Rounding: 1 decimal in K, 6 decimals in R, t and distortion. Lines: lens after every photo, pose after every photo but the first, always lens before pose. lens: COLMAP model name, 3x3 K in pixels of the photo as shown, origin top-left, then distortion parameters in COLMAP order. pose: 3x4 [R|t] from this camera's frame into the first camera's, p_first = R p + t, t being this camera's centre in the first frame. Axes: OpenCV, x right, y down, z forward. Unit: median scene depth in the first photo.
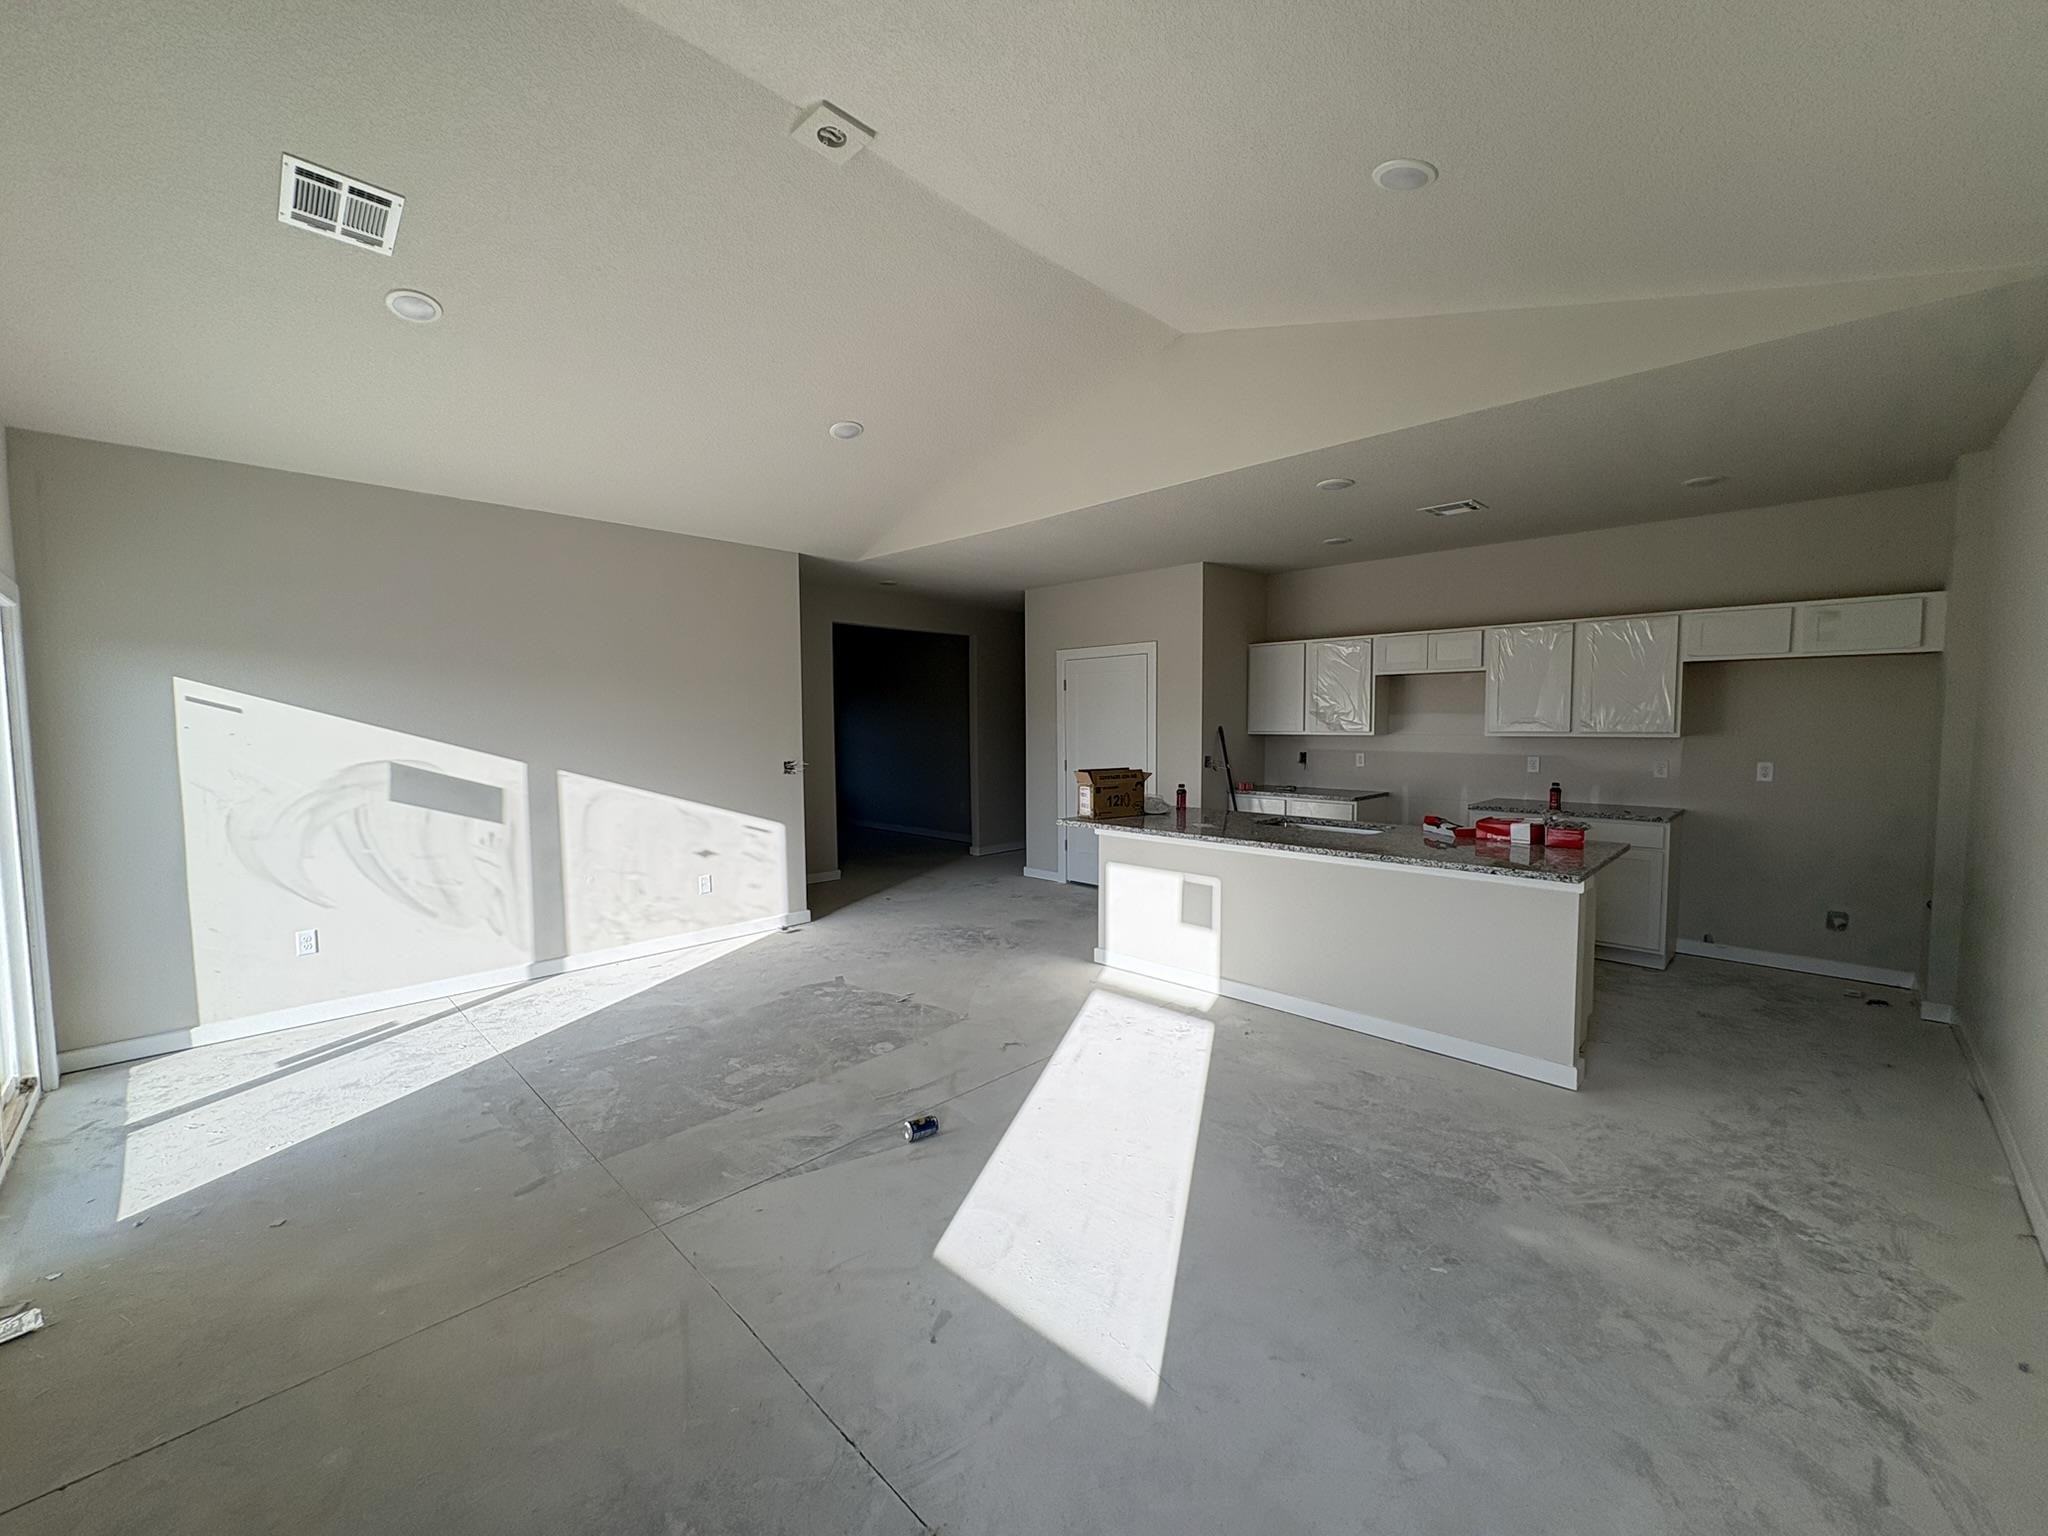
lens RADIAL K [[813.2, 0, 1024.0], [0, 813.2, 768.0], [0, 0, 1]] dist [-0.000389, 0.000020]
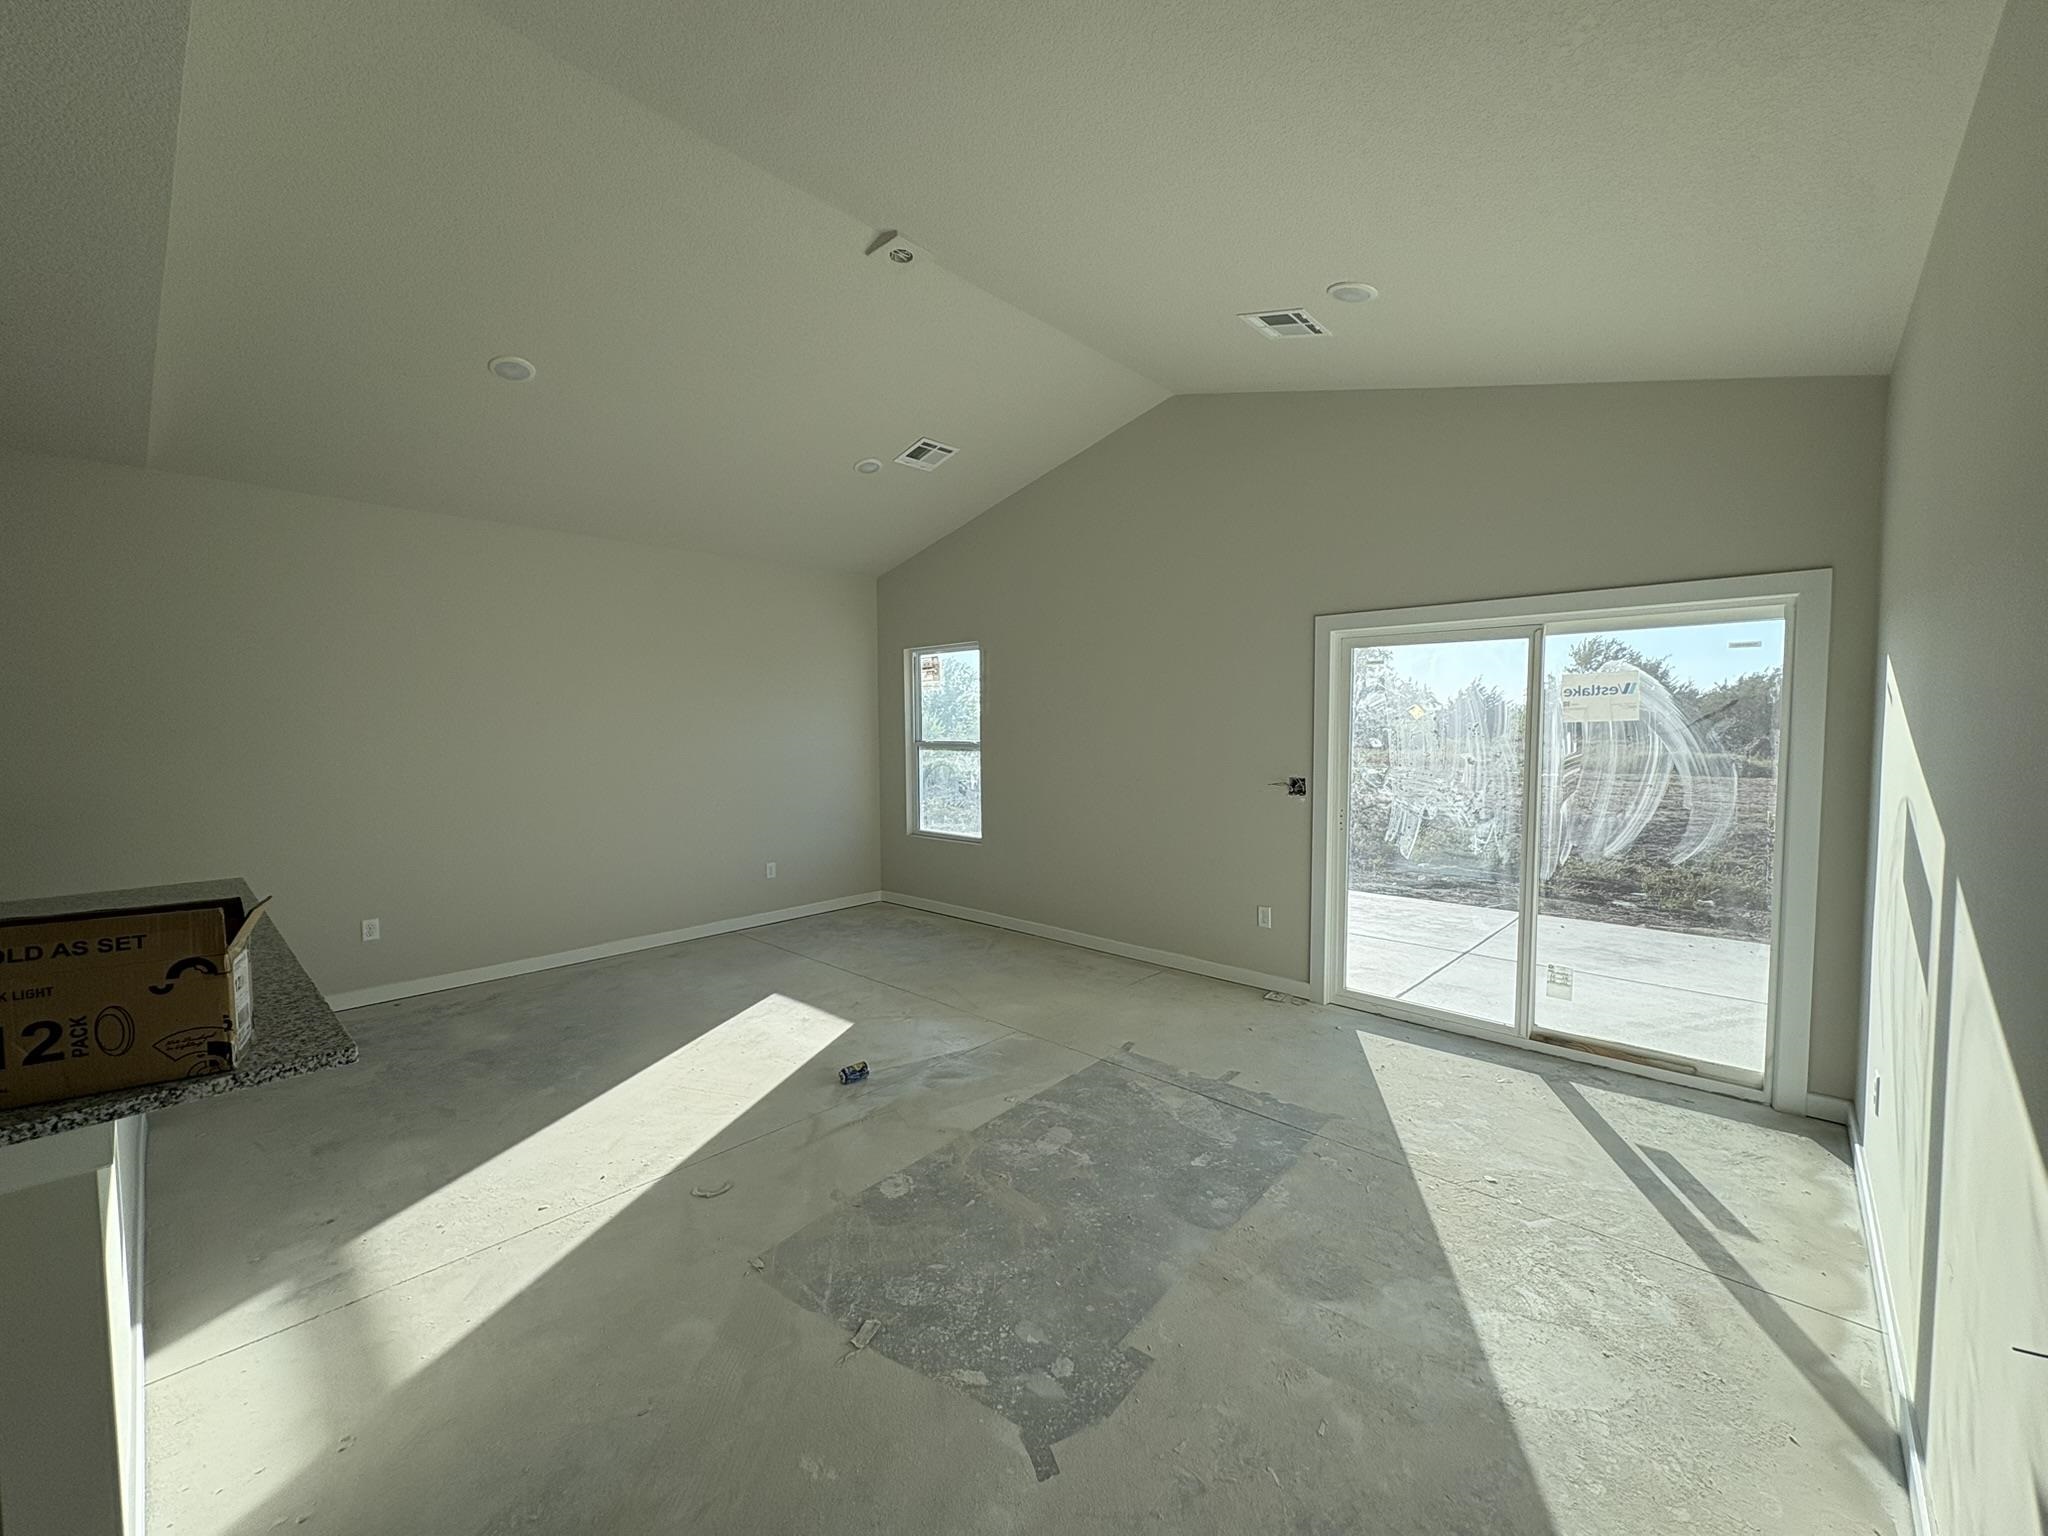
lens RADIAL K [[813.2, 0, 1024.0], [0, 813.2, 768.0], [0, 0, 1]] dist [-0.000389, 0.000020]
pose [[-0.999445, 0.013556, -0.030417, -0.238630], [0.010070, 0.993660, 0.111974, -0.088219], [0.031743, 0.111606, -0.993245, 1.482591]]
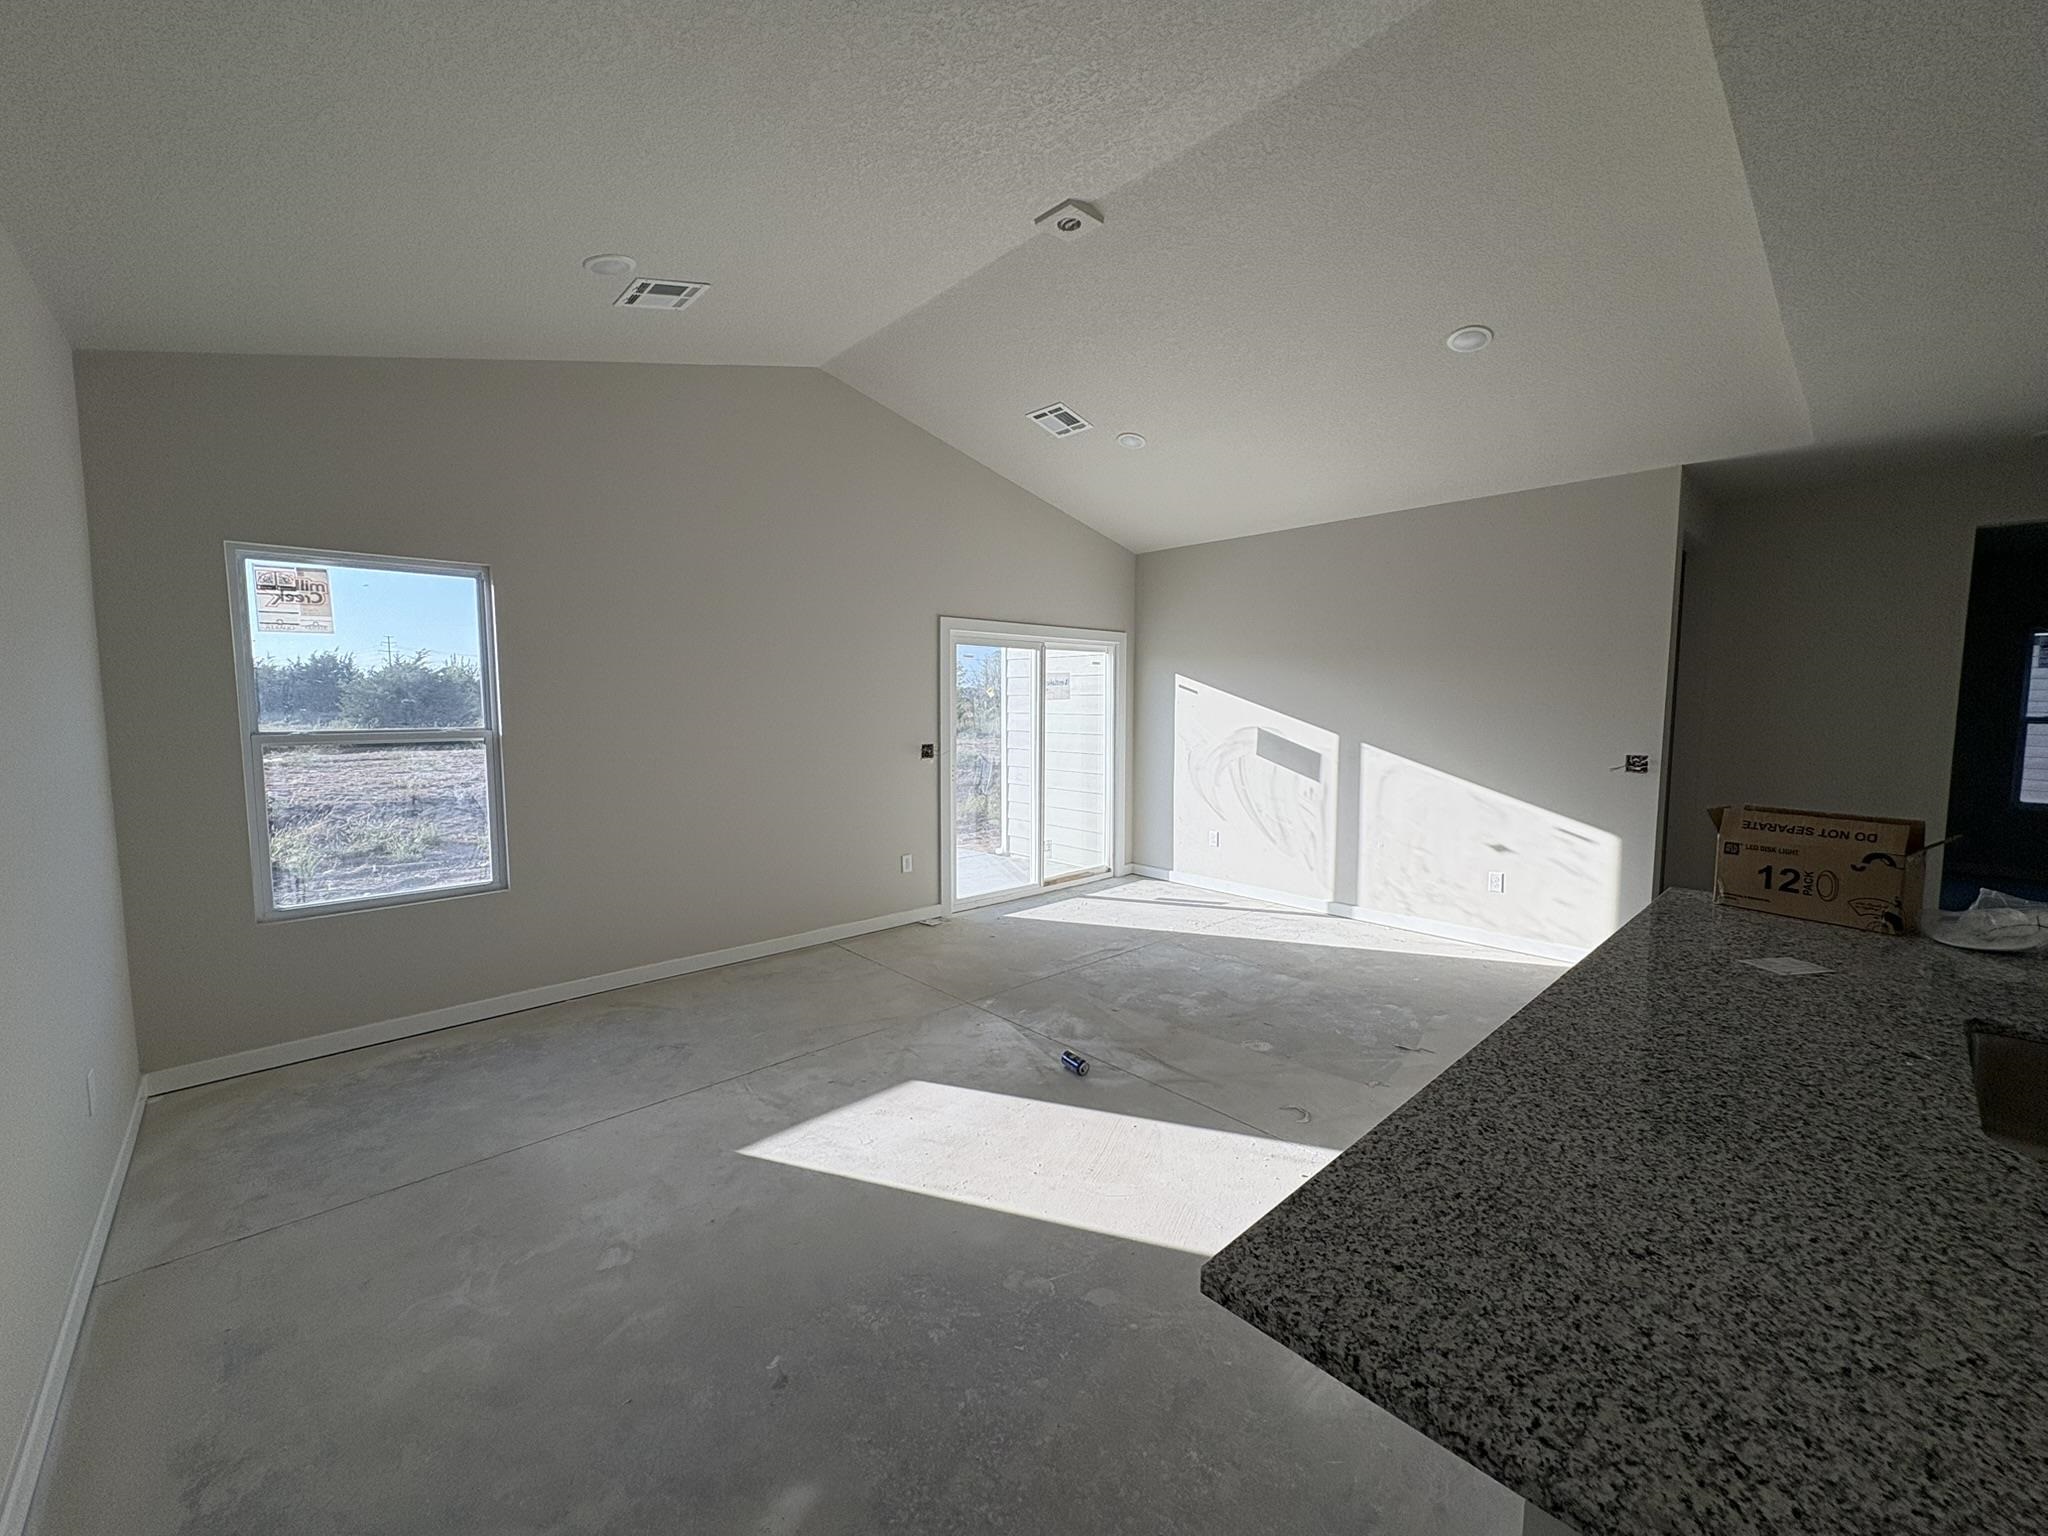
lens RADIAL K [[813.2, 0, 1024.0], [0, 813.2, 768.0], [0, 0, 1]] dist [-0.000389, 0.000020]
pose [[-0.043399, 0.091340, -0.994874, 0.673792], [-0.058205, 0.993889, 0.093789, -0.047853], [0.997361, 0.061977, -0.037817, 0.657996]]
